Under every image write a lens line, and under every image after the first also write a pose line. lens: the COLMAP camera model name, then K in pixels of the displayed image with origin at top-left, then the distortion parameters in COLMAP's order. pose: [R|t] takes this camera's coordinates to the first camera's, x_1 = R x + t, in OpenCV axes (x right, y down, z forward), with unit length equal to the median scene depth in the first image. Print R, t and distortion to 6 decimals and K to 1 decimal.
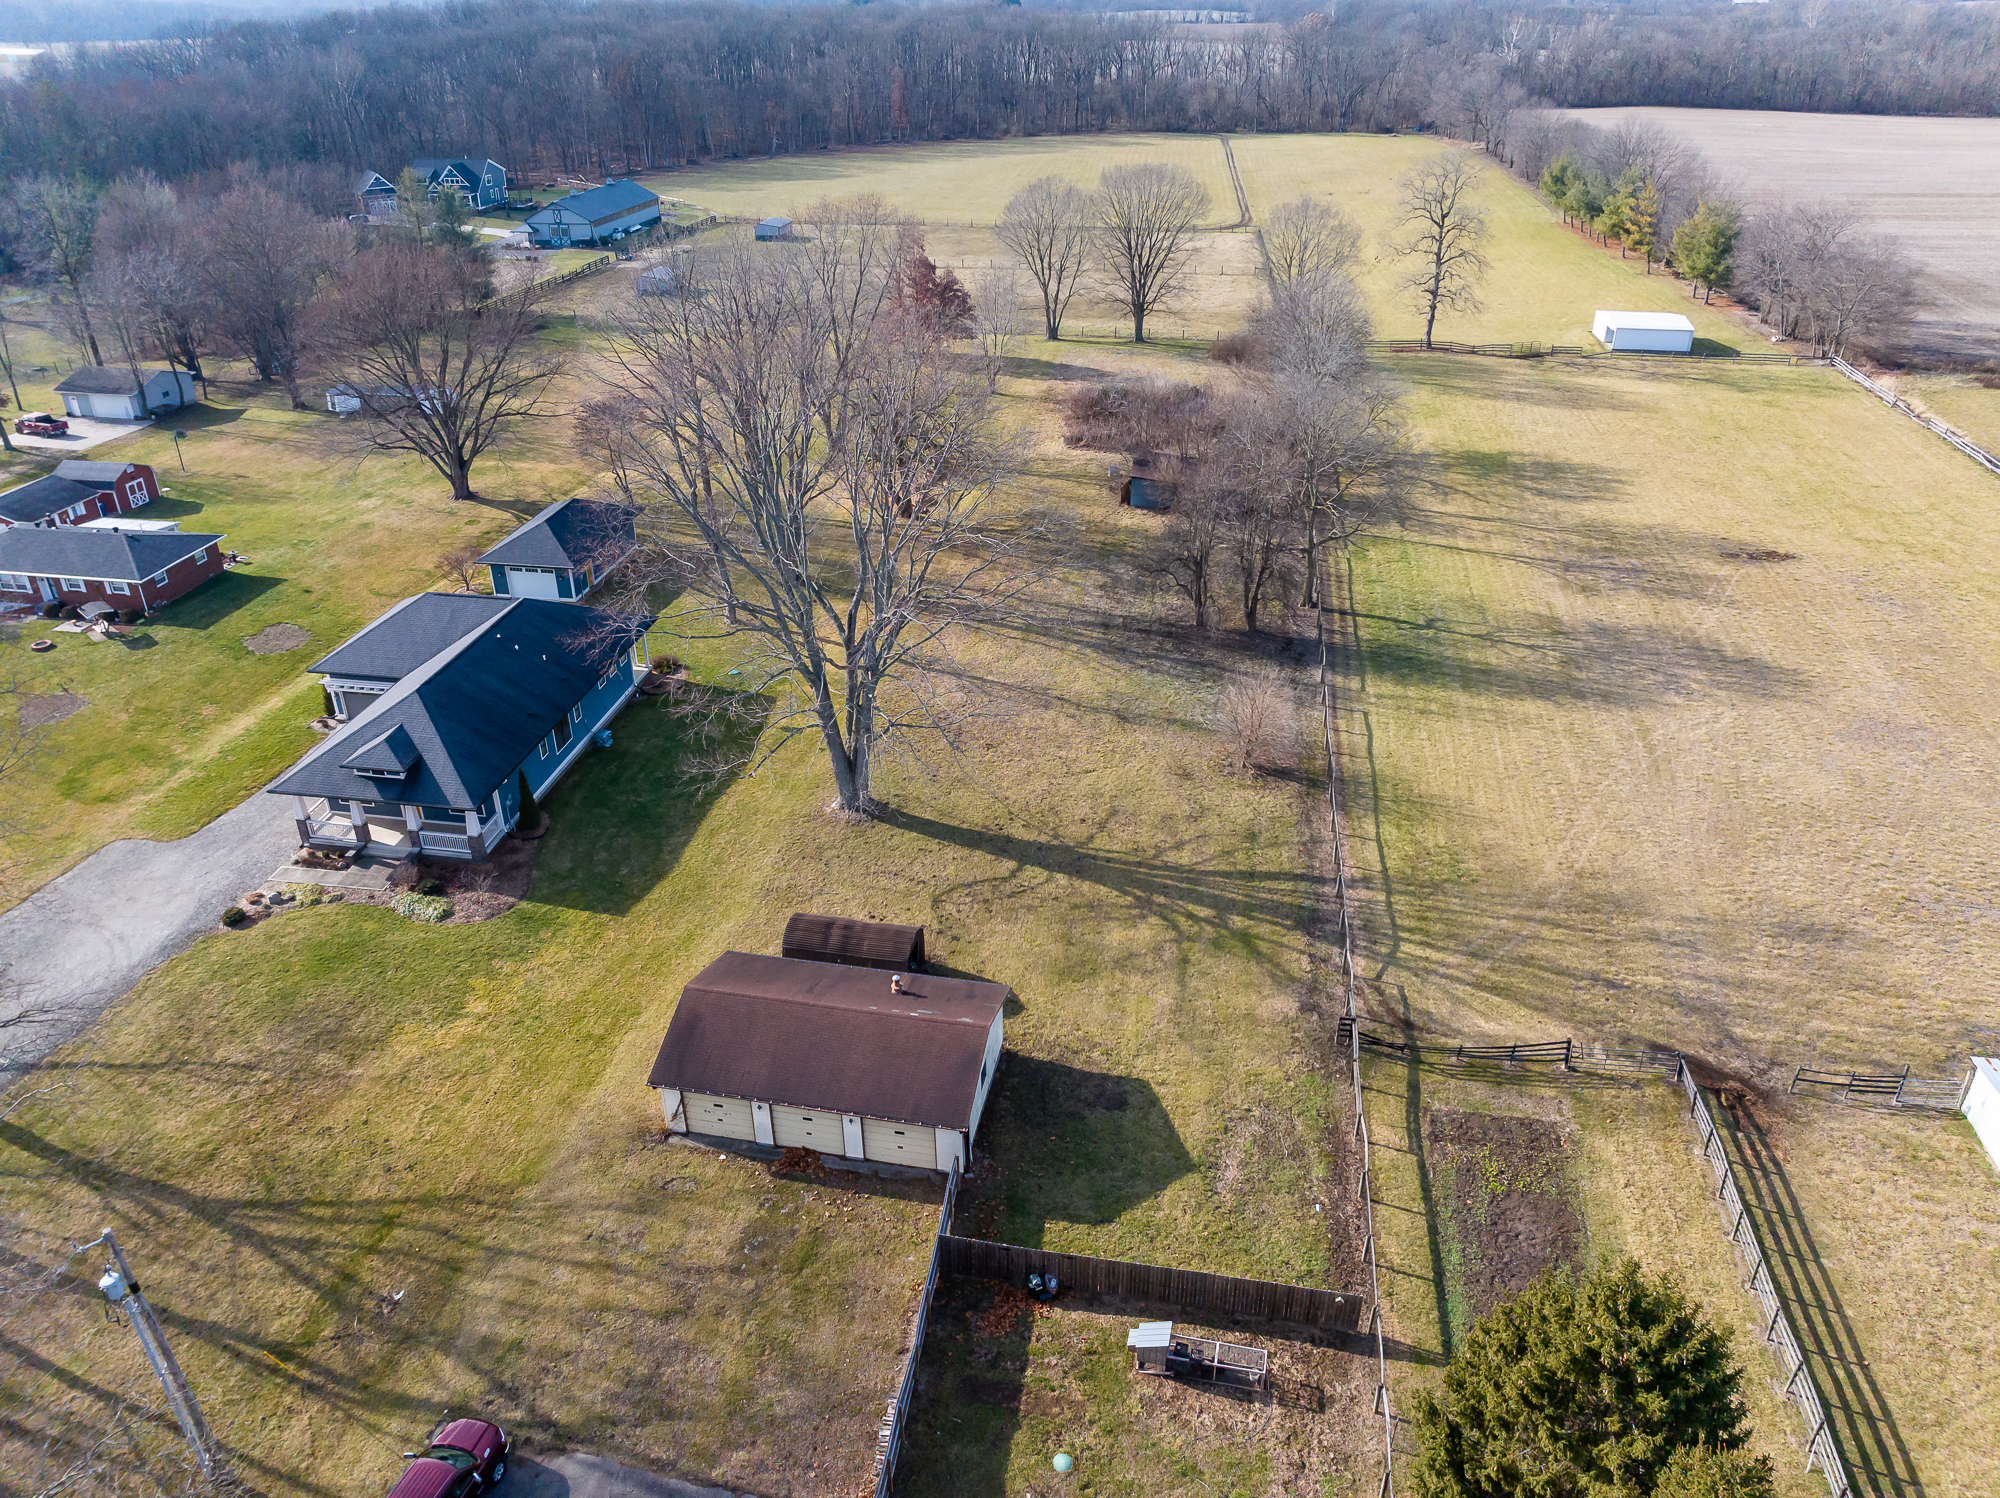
lens RADIAL K [[1411.4, 0, 1009.0], [0, 1411.4, 739.9], [0, 0, 1]] dist [-0.045361, 0.012875]
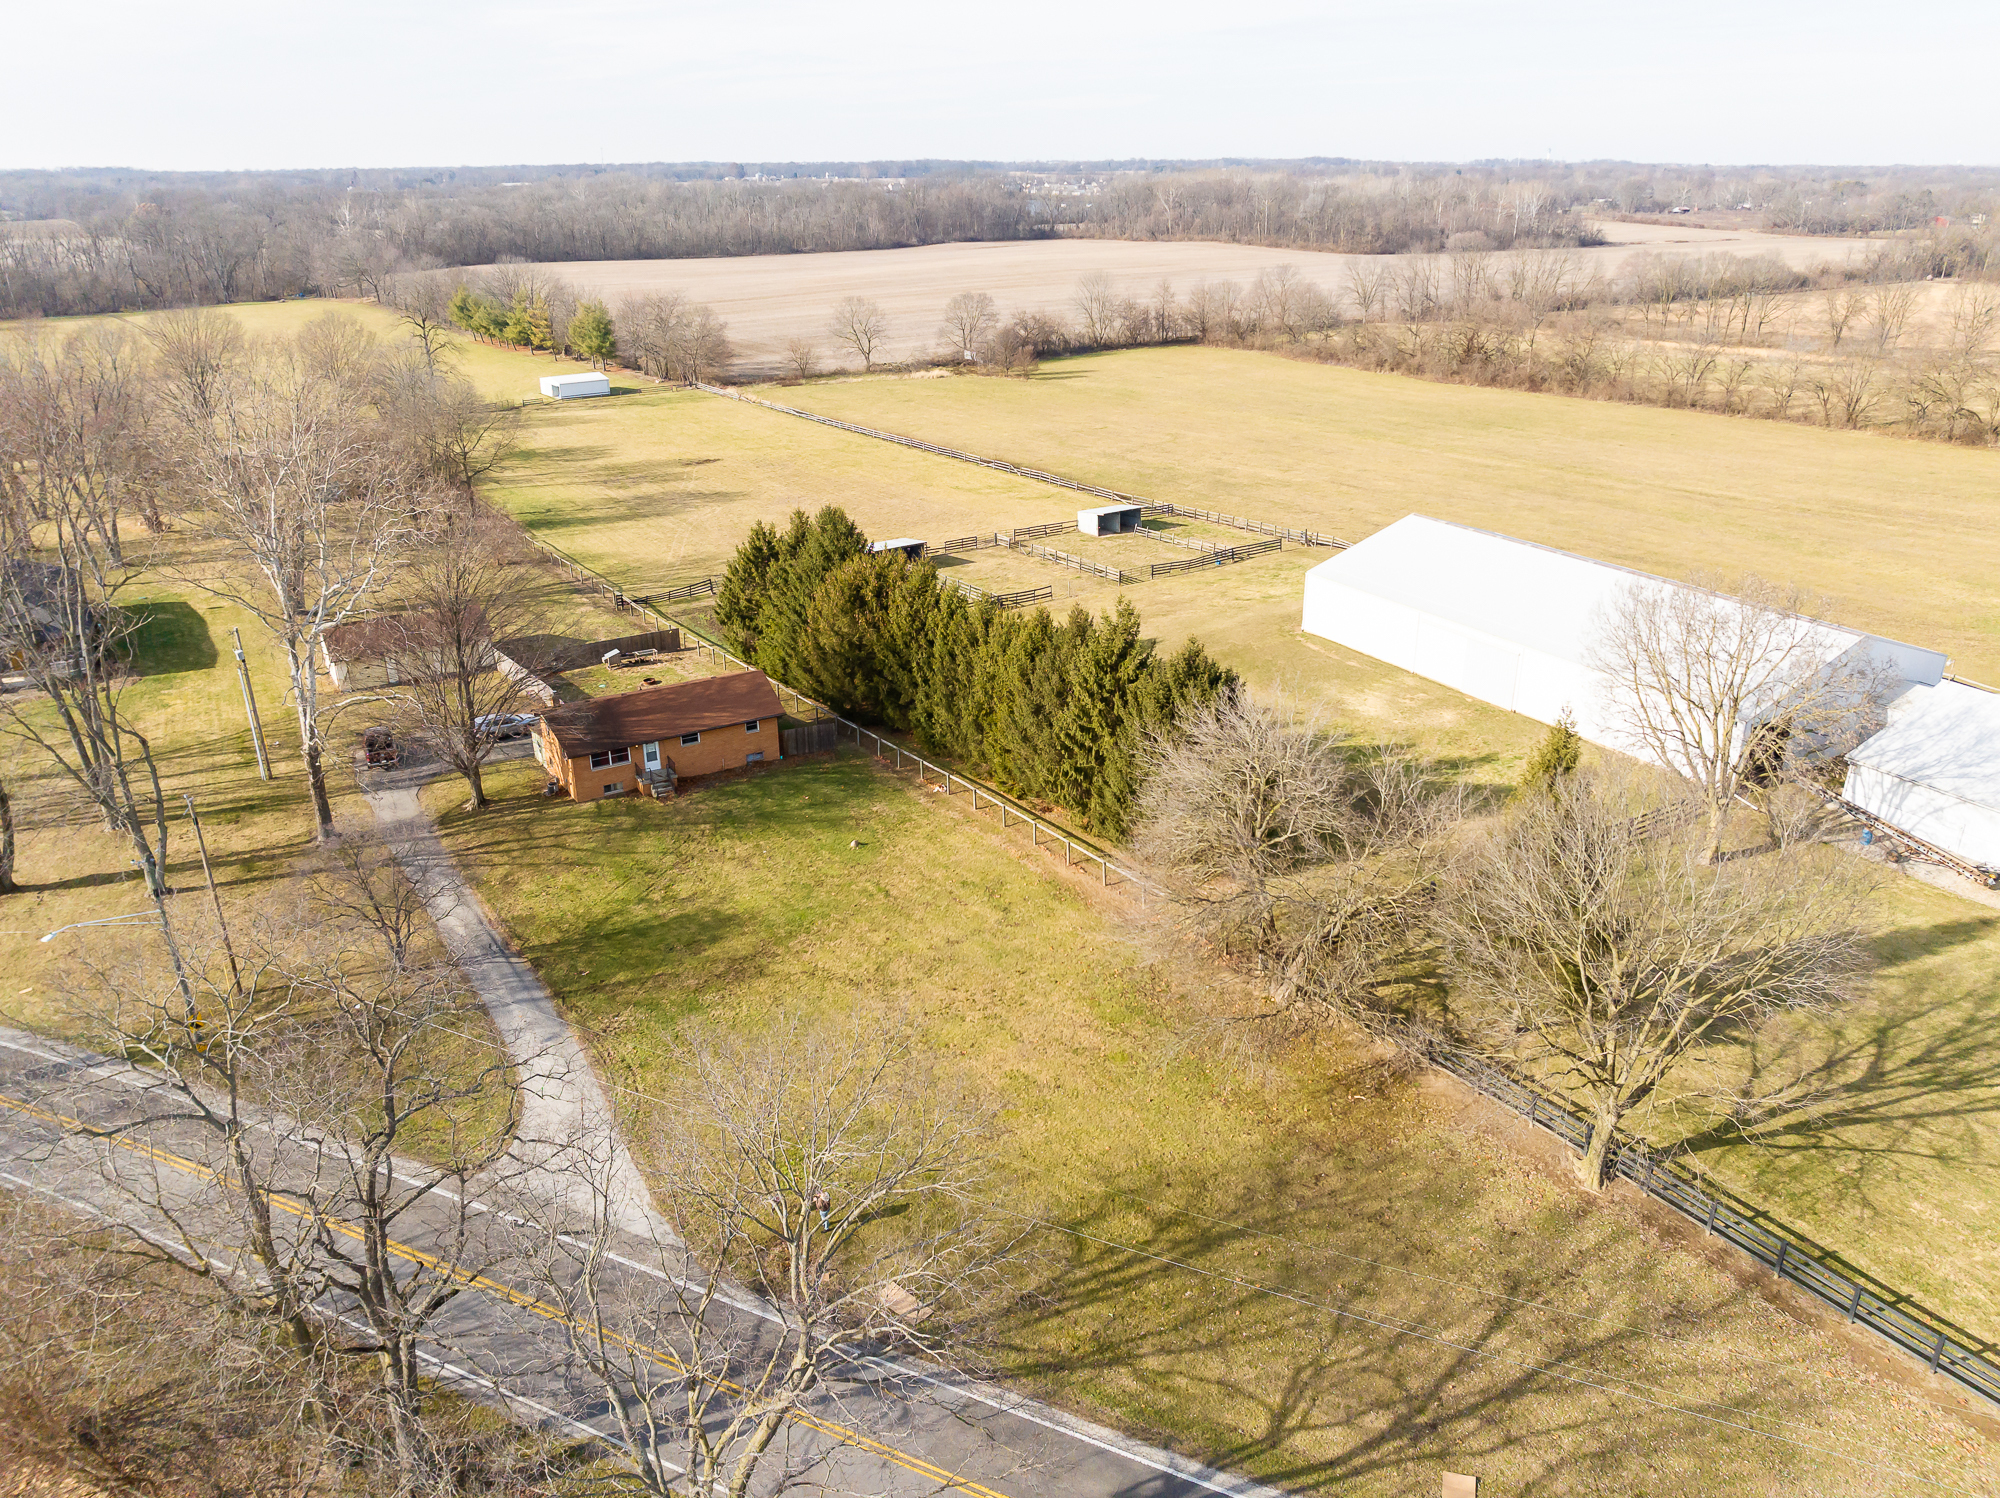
lens RADIAL K [[1411.4, 0, 1014.1], [0, 1411.4, 738.6], [0, 0, 1]] dist [-0.045361, 0.012875]
pose [[0.719971, -0.262835, 0.642309, -0.490023], [0.333982, 0.942511, 0.011315, 0.367837], [-0.608357, 0.206373, 0.766363, -0.635690]]
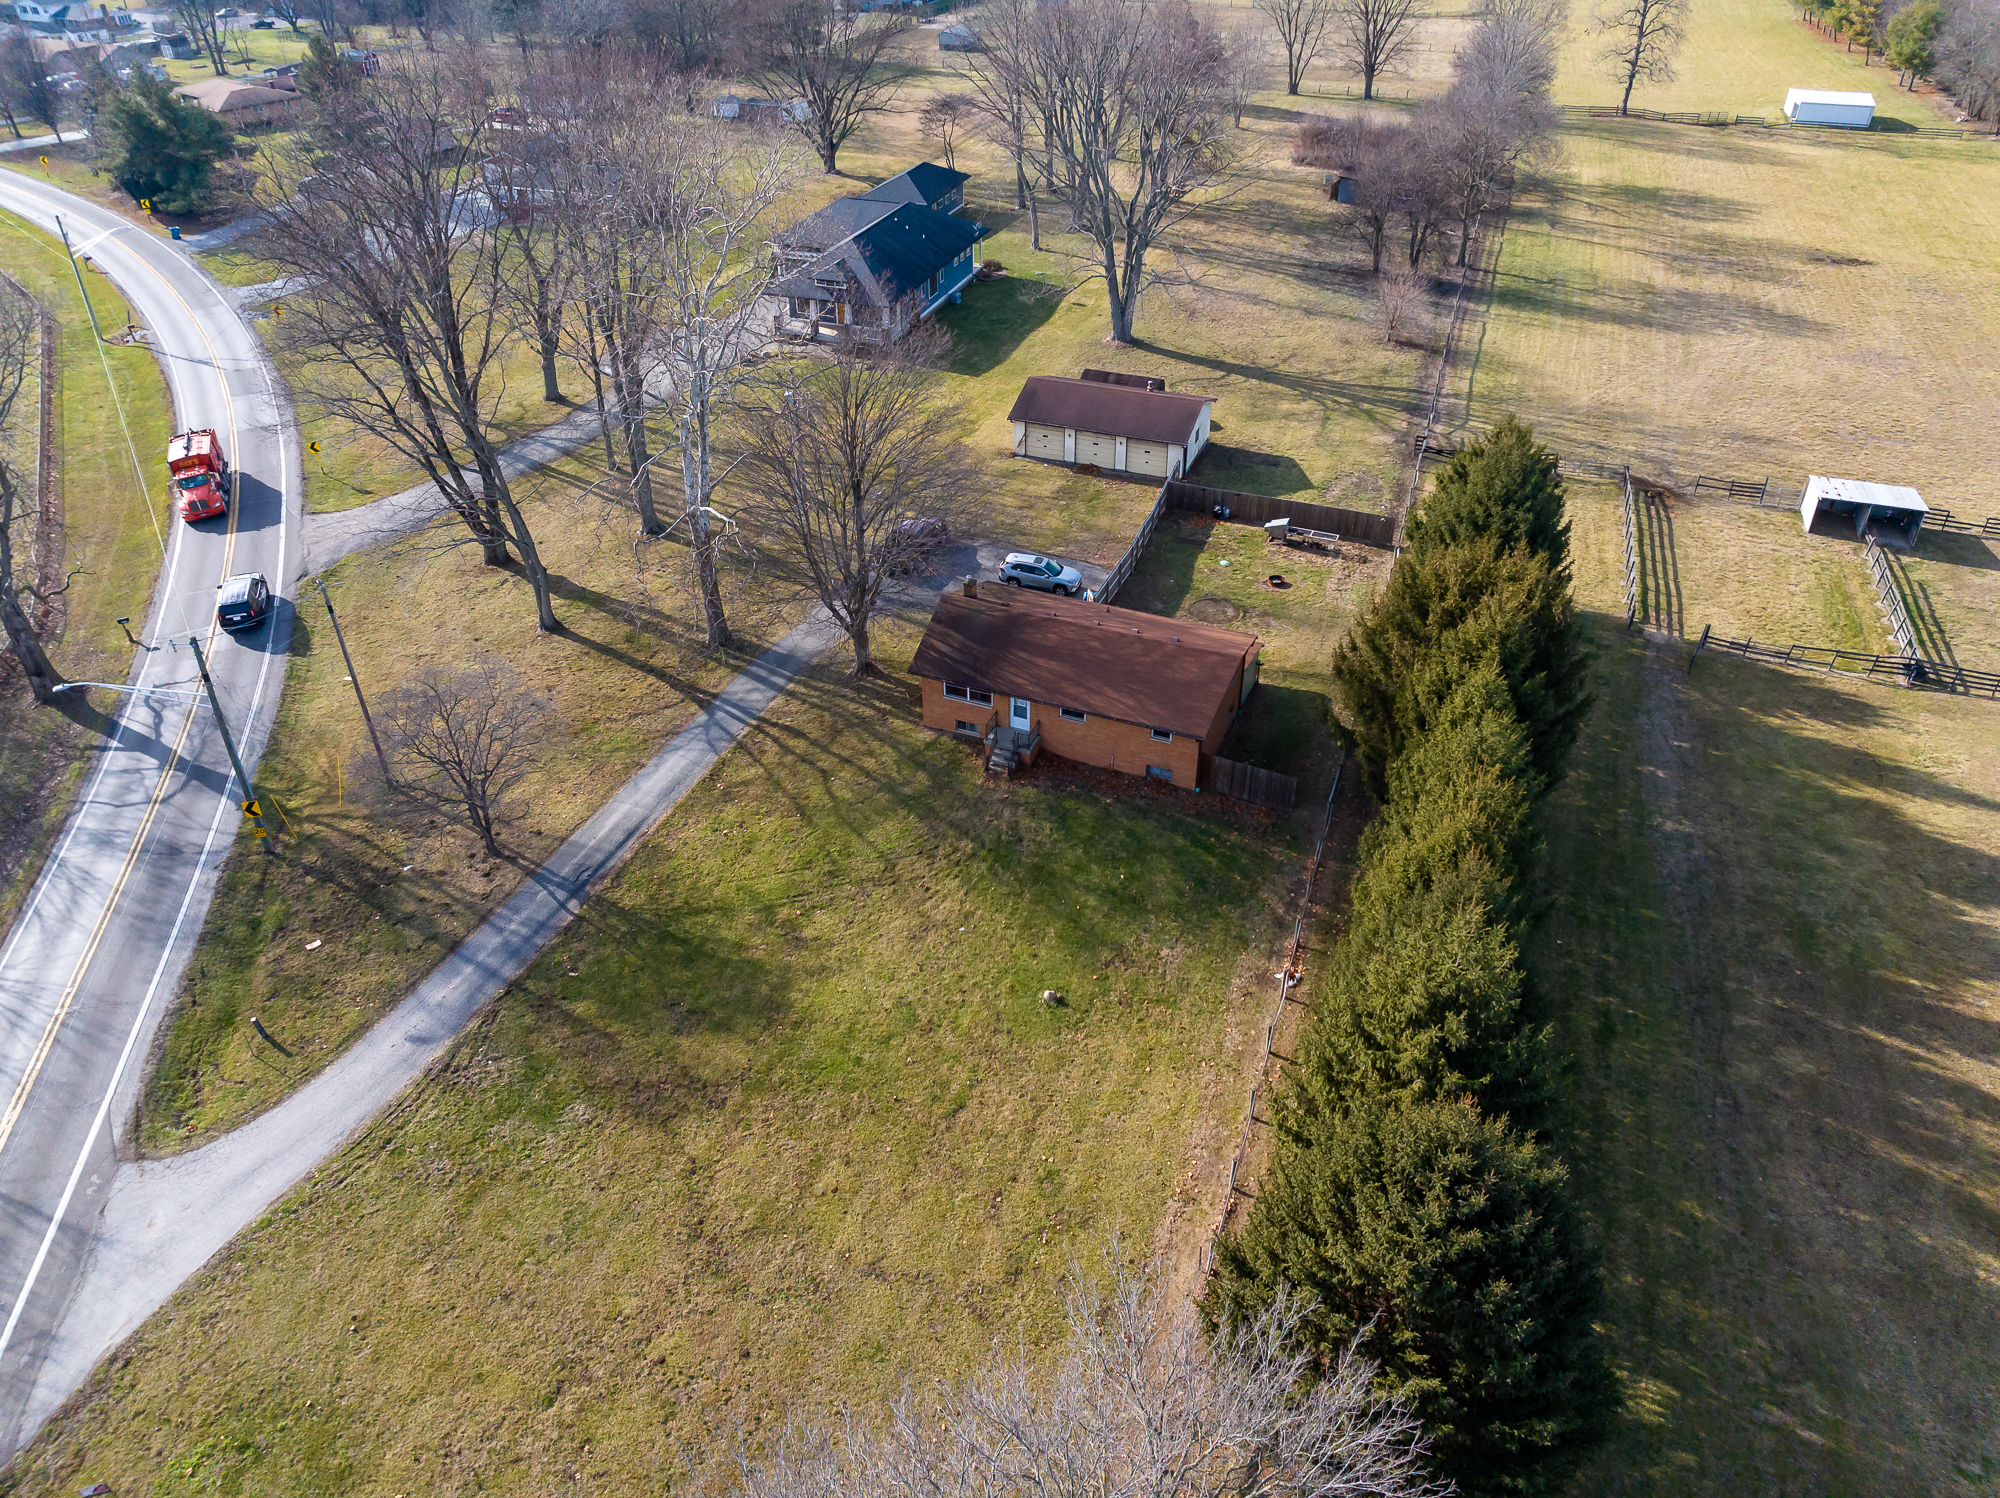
lens RADIAL K [[1411.4, 0, 1005.0], [0, 1411.4, 738.4], [0, 0, 1]] dist [-0.045361, 0.012875]
pose [[0.985751, 0.098016, -0.136706, 0.012607], [-0.081988, 0.989584, 0.118325, 0.243739], [0.146880, -0.105431, 0.983520, -0.446189]]
